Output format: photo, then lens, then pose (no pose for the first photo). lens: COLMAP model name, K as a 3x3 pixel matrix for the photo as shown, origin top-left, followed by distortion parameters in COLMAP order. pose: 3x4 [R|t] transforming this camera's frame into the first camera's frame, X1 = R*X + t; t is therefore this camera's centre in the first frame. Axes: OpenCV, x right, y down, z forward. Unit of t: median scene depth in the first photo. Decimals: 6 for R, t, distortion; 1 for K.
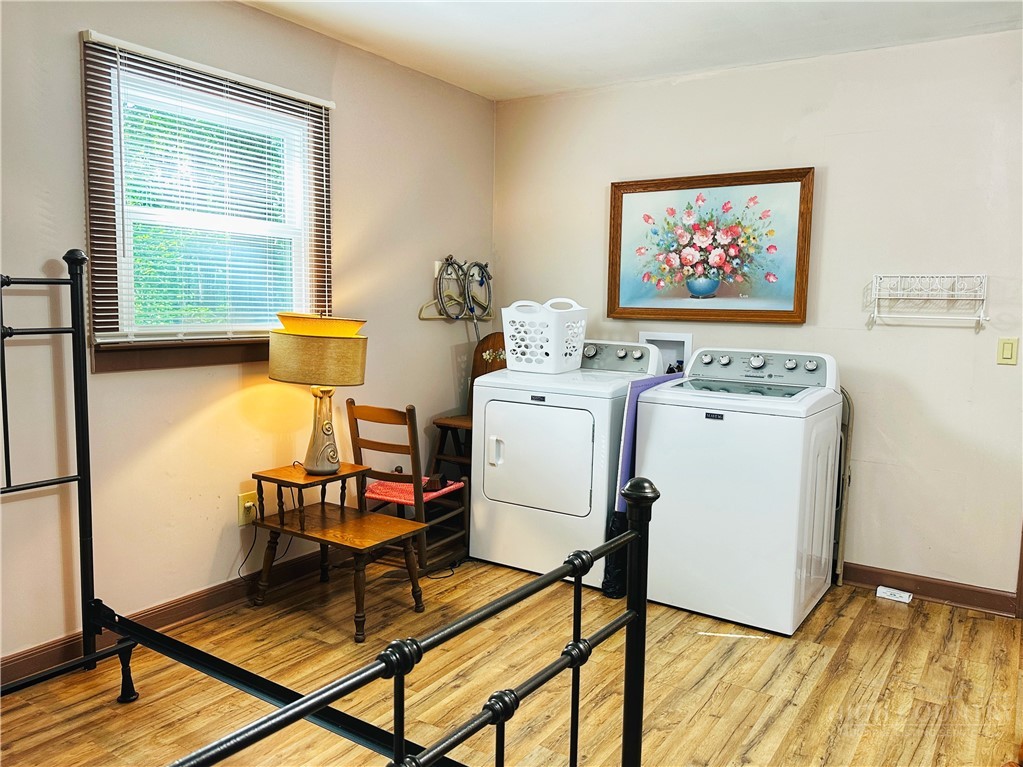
lens RADIAL K [[770.4, 0, 511.5], [0, 770.4, 383.5], [0, 0, 1]] dist [-0.000651, -0.000881]
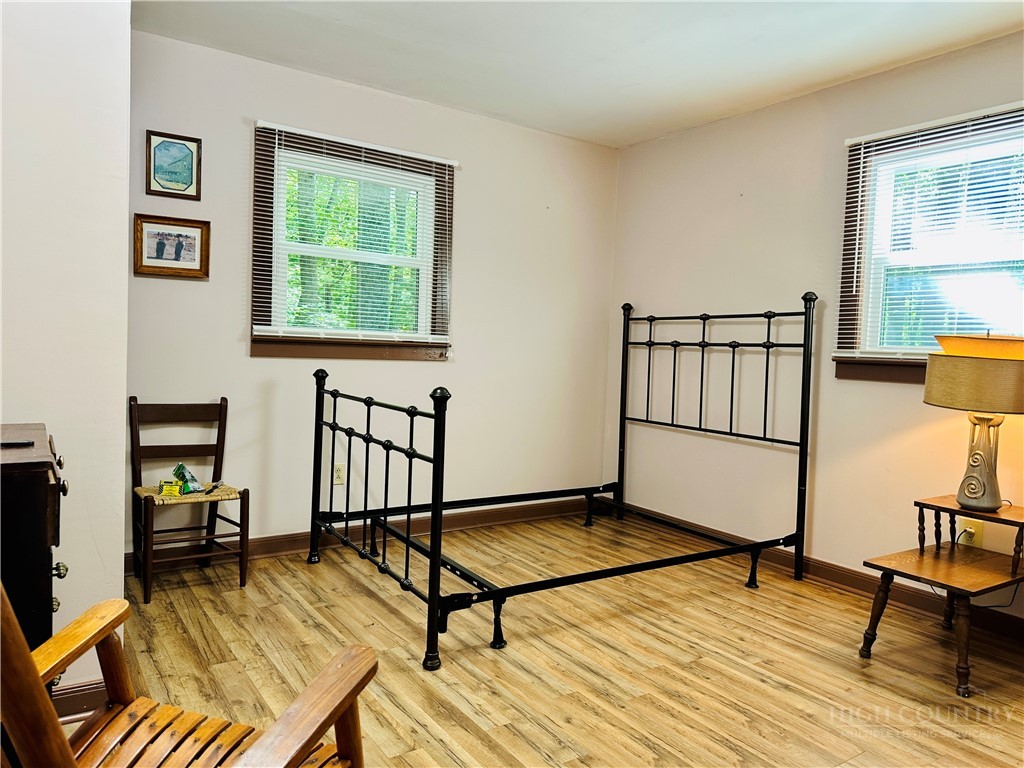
lens RADIAL K [[725.1, 0, 512.0], [0, 725.1, 384.0], [0, 0, 1]] dist [-0.002003, -0.001722]
pose [[-0.382767, 0.013441, -0.923747, 0.908100], [-0.145586, 0.986523, 0.074680, -0.016426], [0.912302, 0.163069, -0.375652, 0.963503]]
